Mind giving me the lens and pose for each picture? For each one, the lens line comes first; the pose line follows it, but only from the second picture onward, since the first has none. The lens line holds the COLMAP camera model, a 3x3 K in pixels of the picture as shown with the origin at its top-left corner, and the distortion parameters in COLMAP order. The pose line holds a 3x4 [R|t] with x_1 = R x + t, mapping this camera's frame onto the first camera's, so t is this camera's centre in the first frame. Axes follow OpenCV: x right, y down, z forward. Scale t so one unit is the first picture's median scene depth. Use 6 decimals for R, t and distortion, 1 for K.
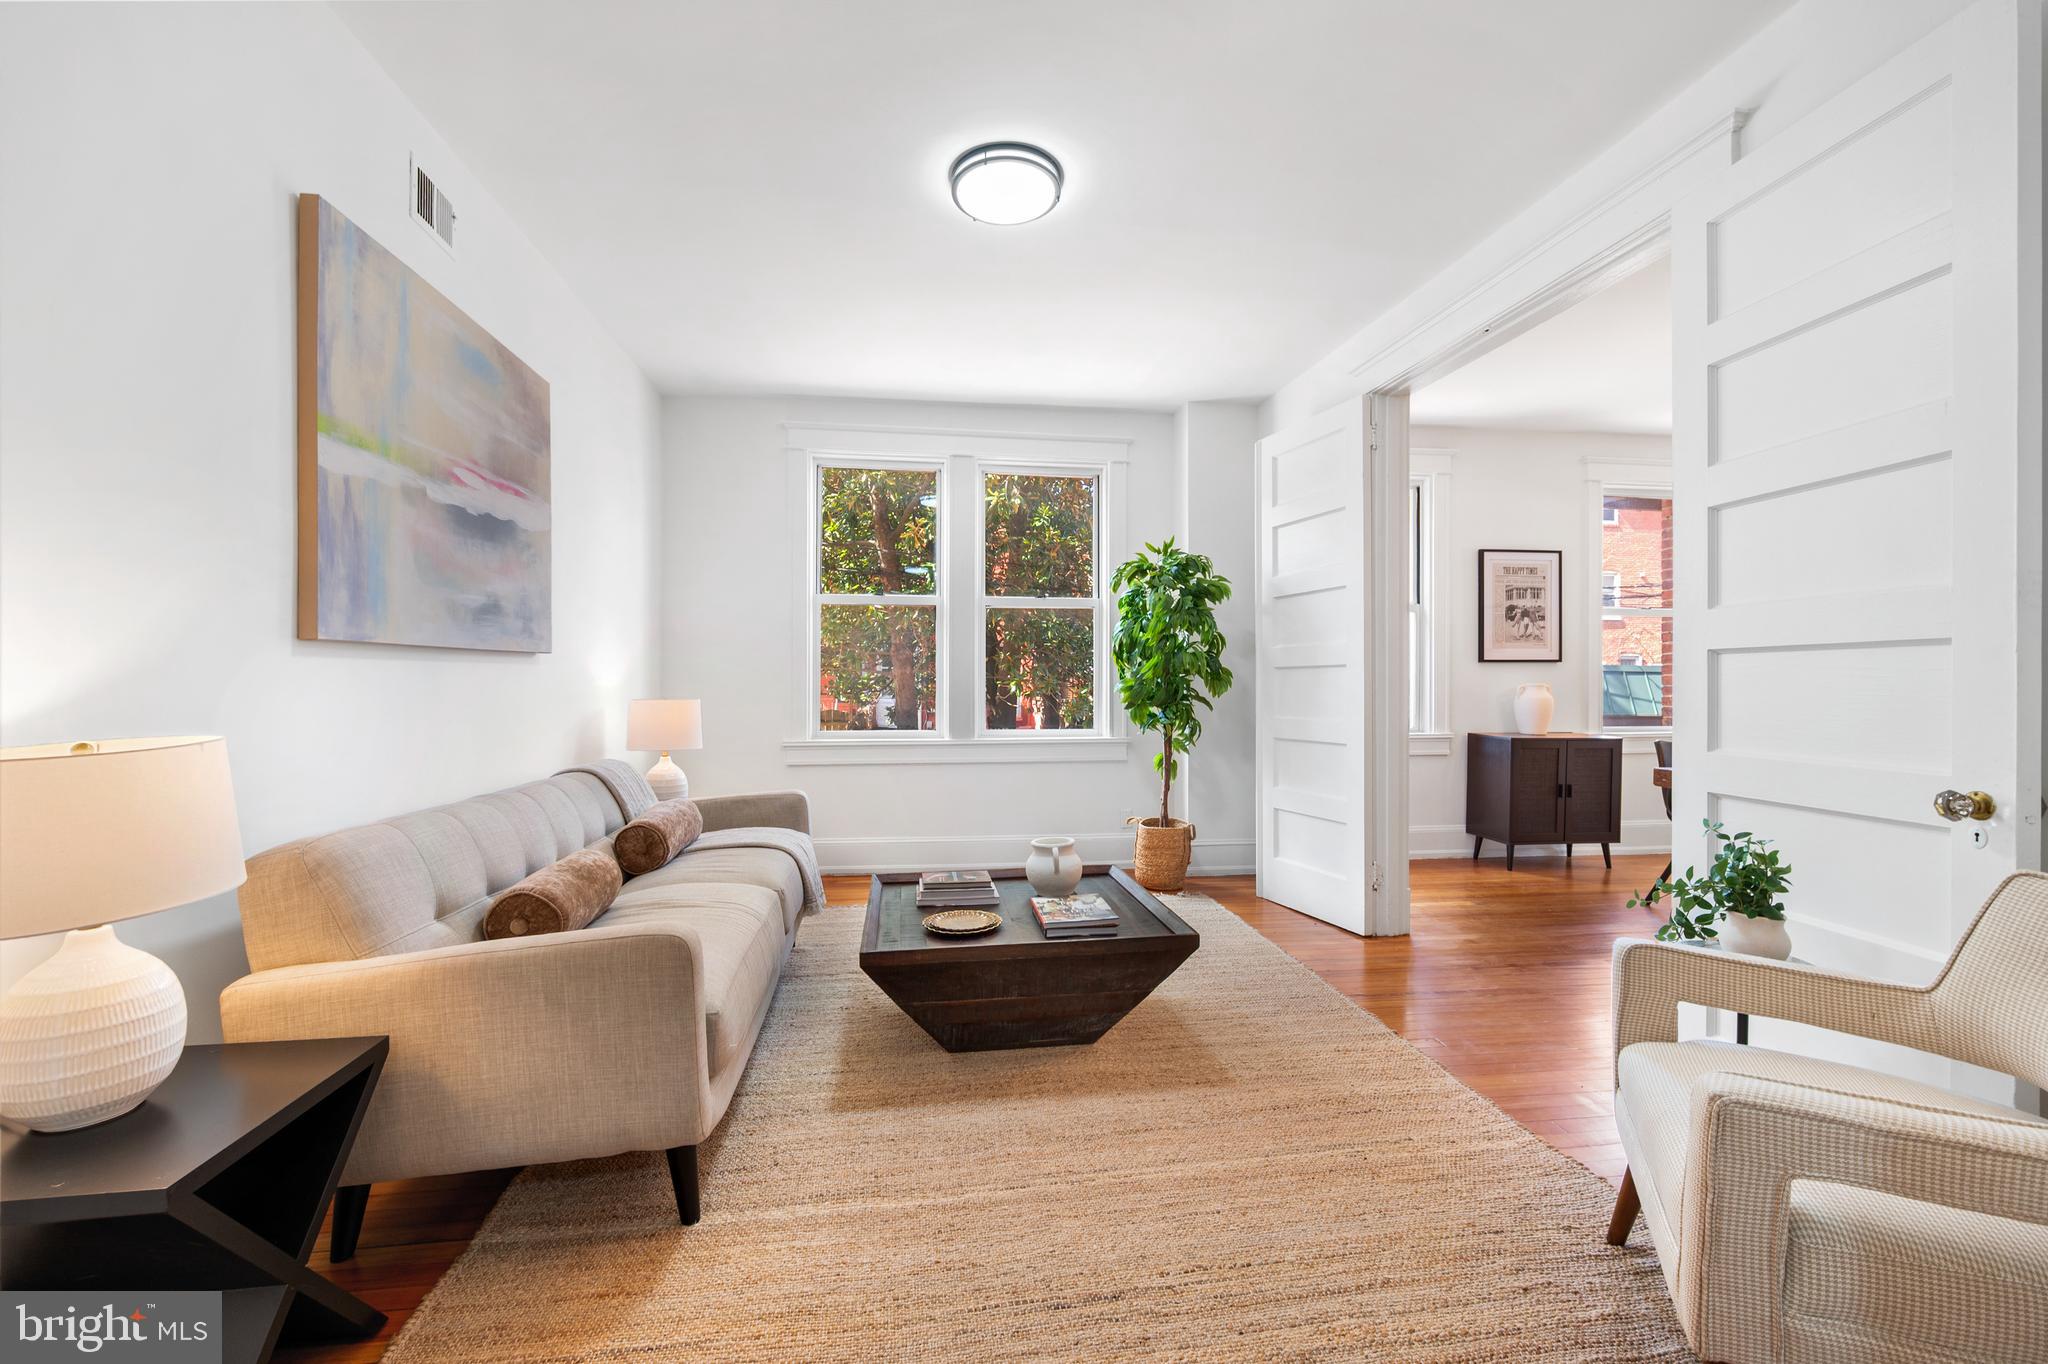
lens RADIAL K [[836.3, 0, 1024.8], [0, 836.3, 675.7], [0, 0, 1]] dist [-0.002244, -0.000339]
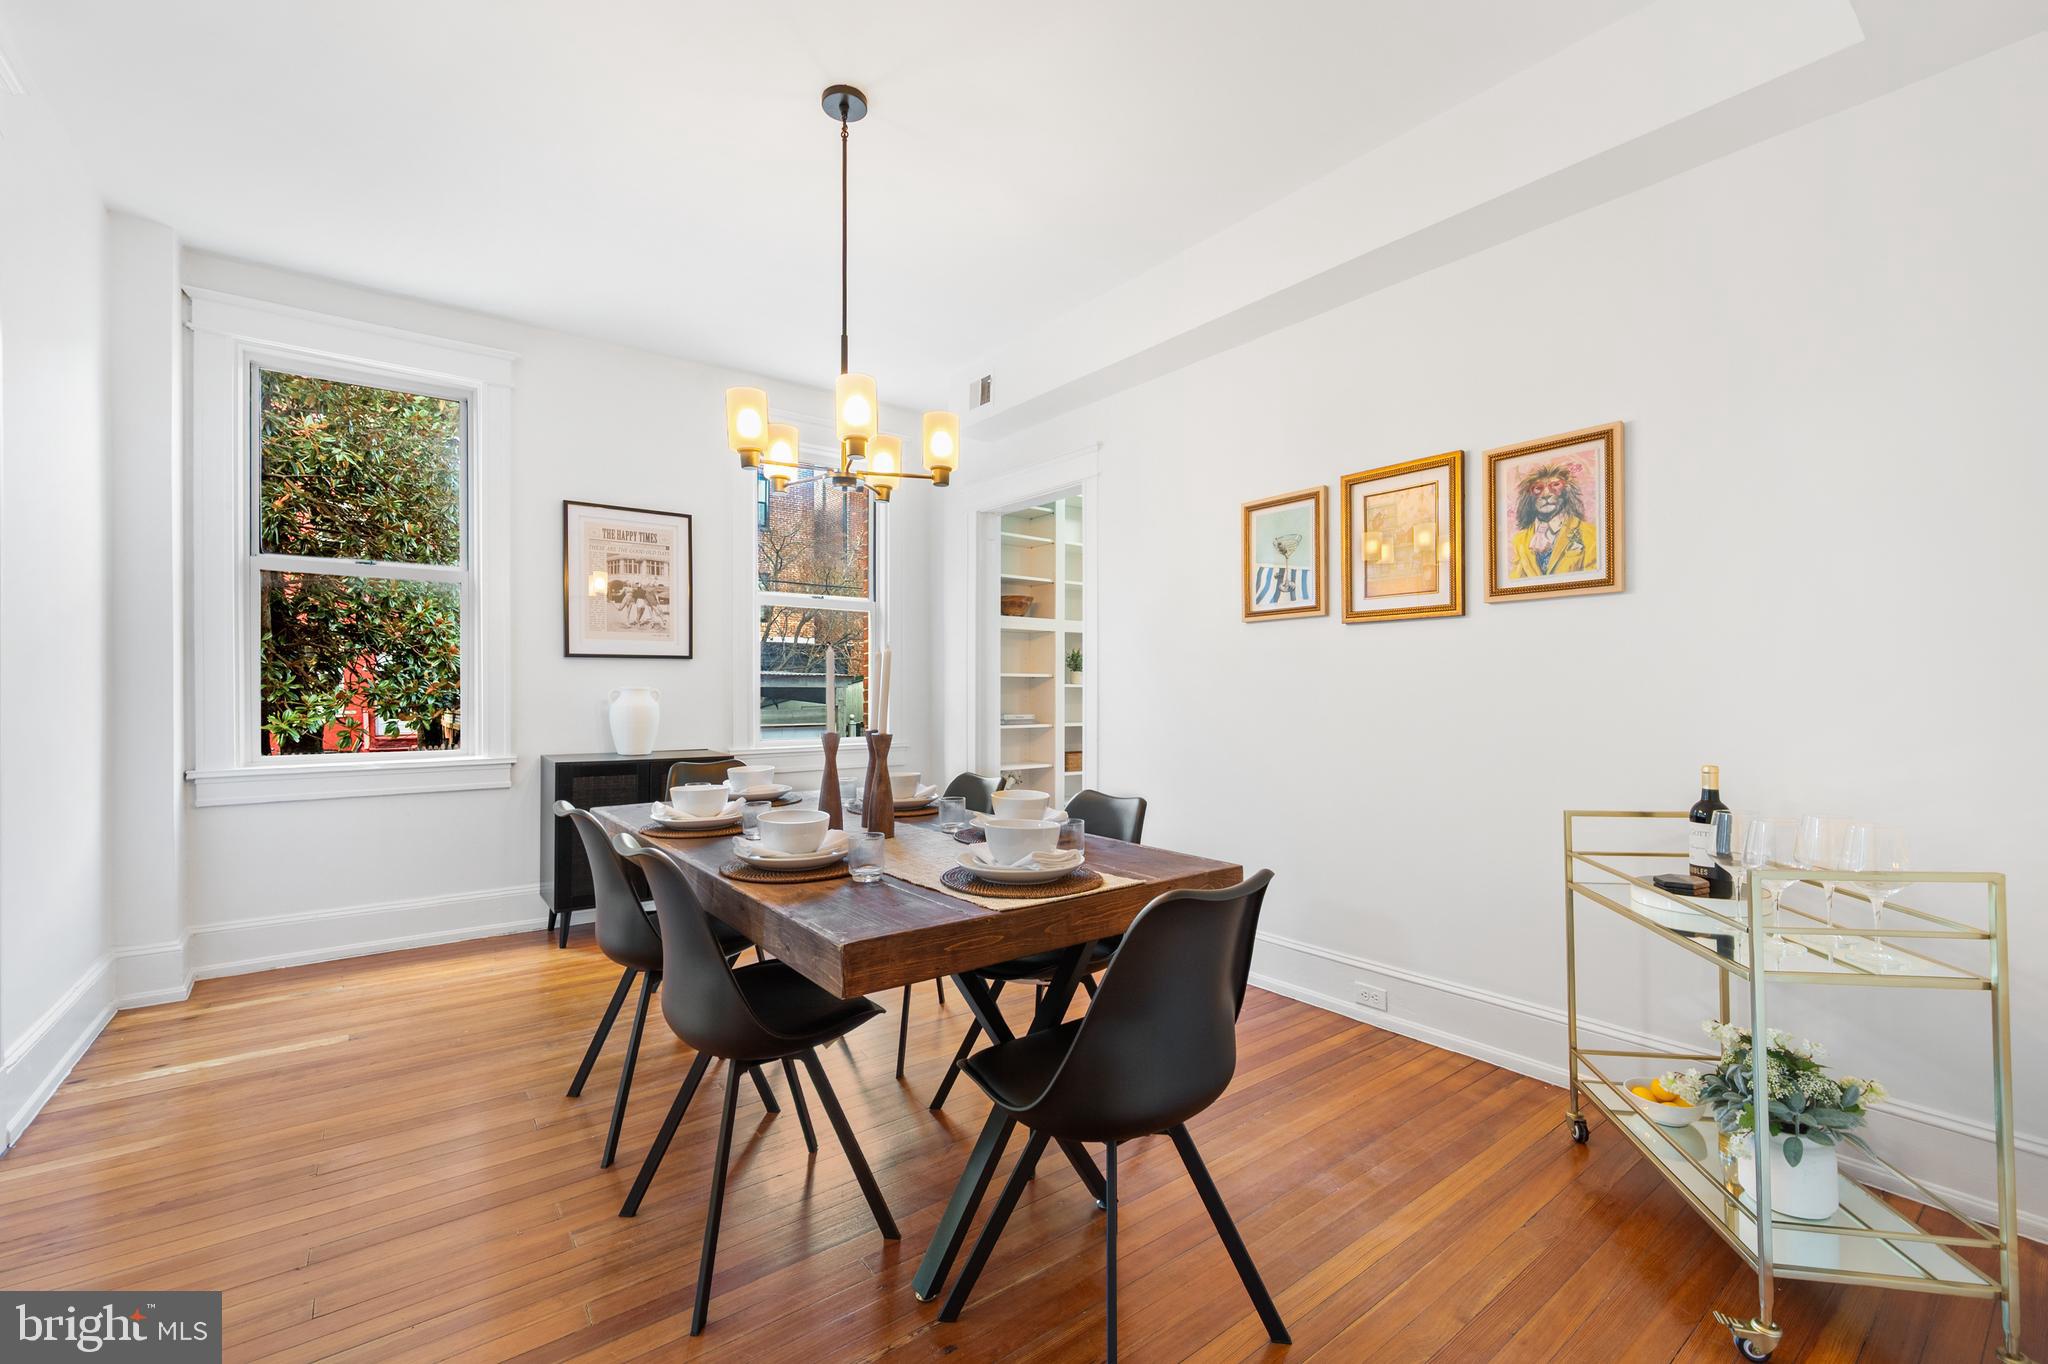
lens RADIAL K [[836.3, 0, 1023.7], [0, 836.3, 685.9], [0, 0, 1]] dist [-0.002244, -0.000339]
pose [[0.870154, 0.000982, 0.492779, 0.529813], [-0.001169, 0.999999, 0.000073, 0.008258], [-0.492779, -0.000639, 0.870154, 0.174039]]
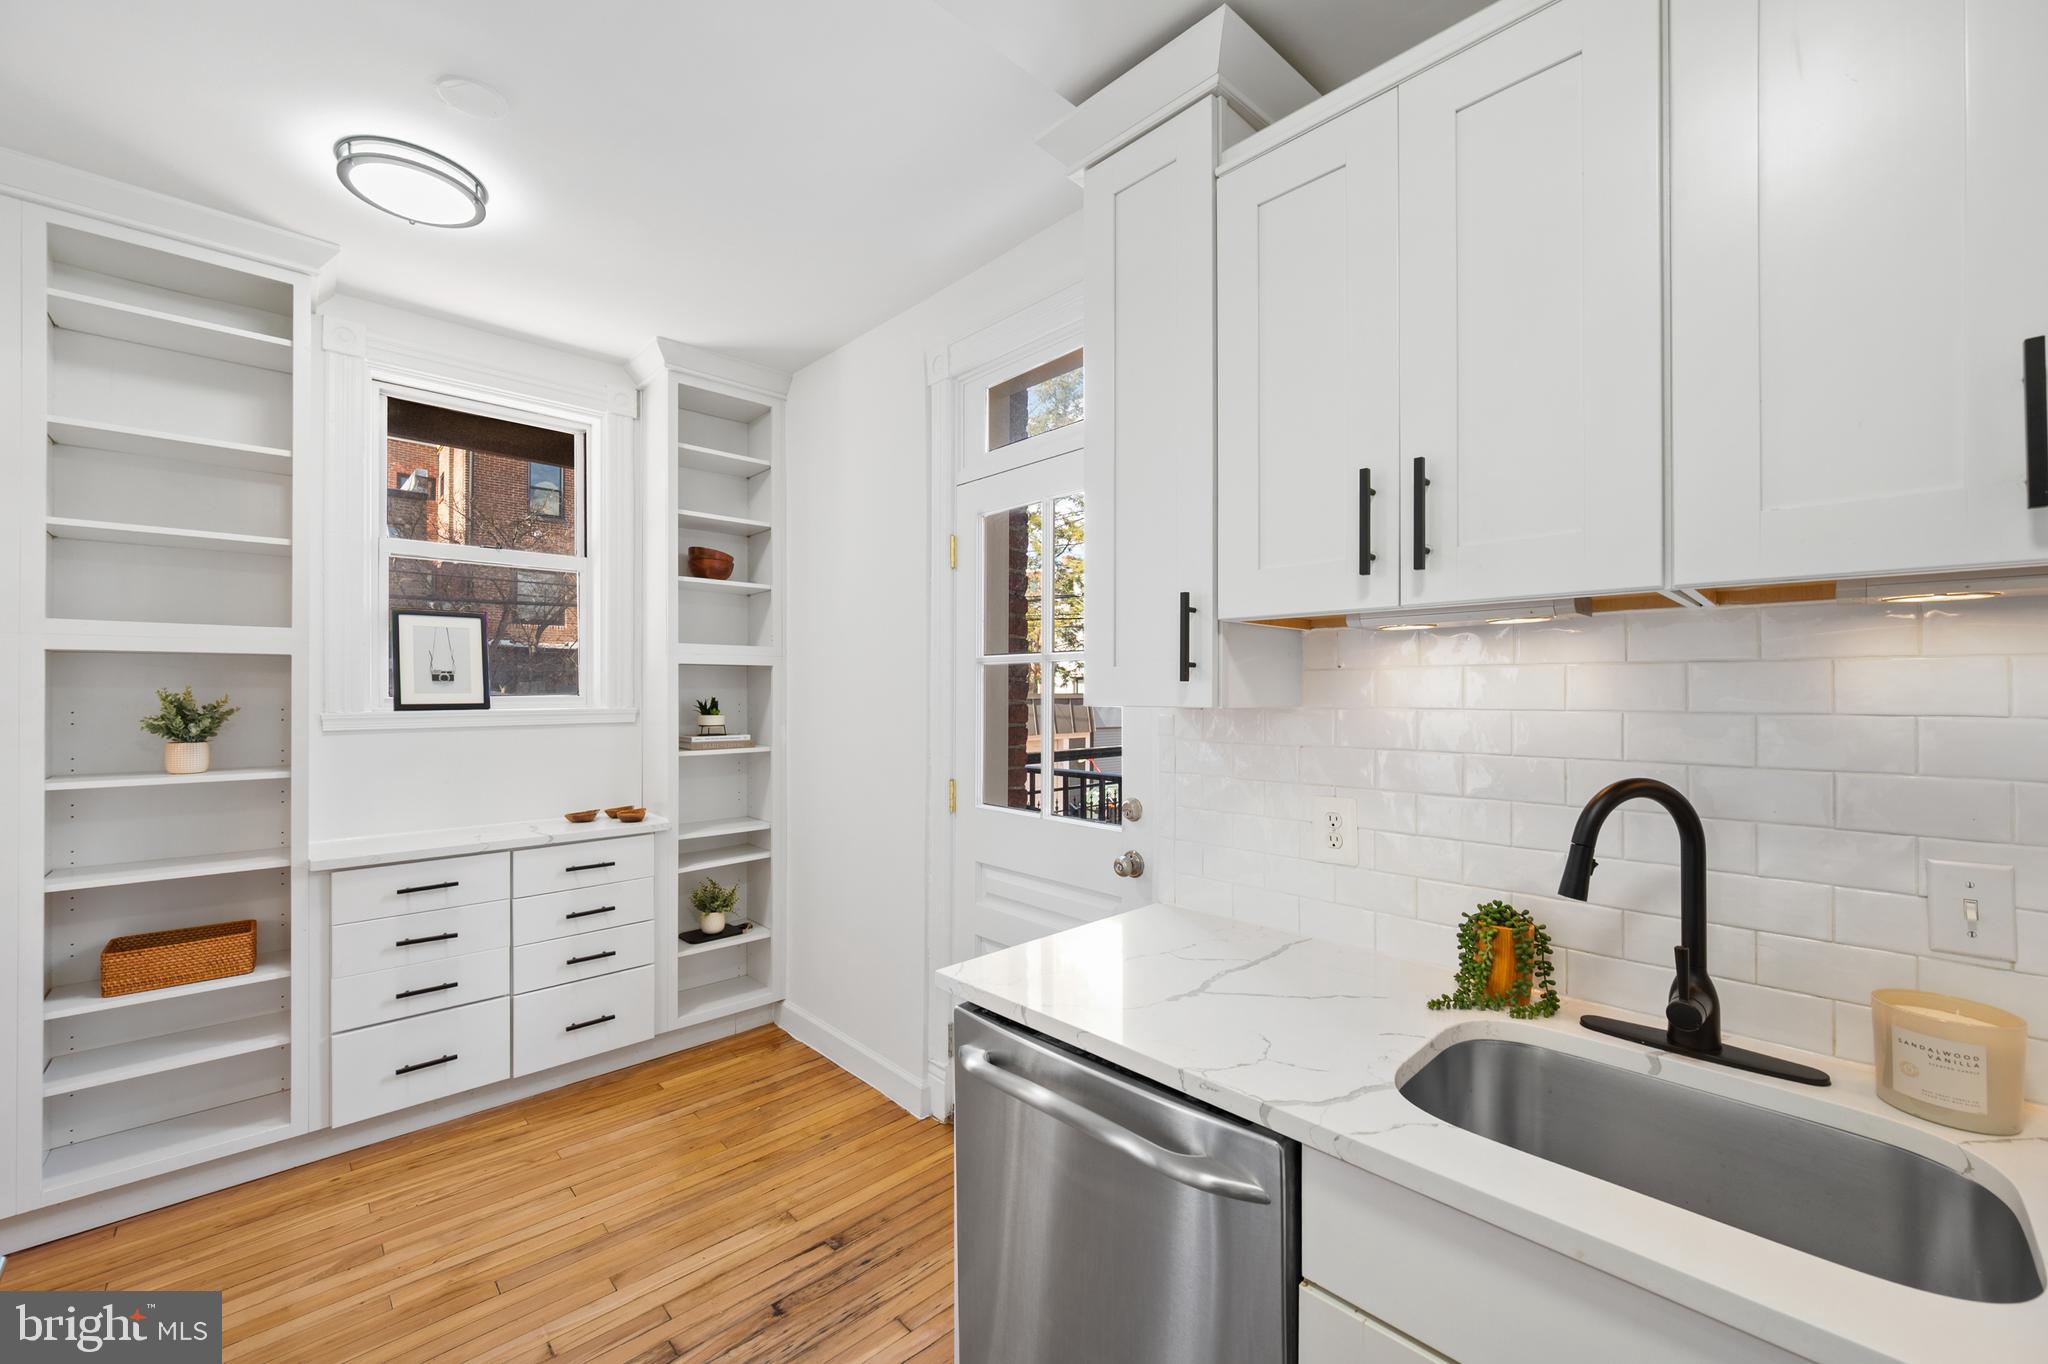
lens RADIAL K [[811.6, 0, 1024.3], [0, 811.6, 687.8], [0, 0, 1]] dist [-0.000731, 0.000373]
pose [[0.810423, 0.002547, 0.585840, 1.017160], [-0.004850, 0.999985, 0.002363, -0.132307], [-0.585825, -0.004756, 0.810424, -0.077082]]
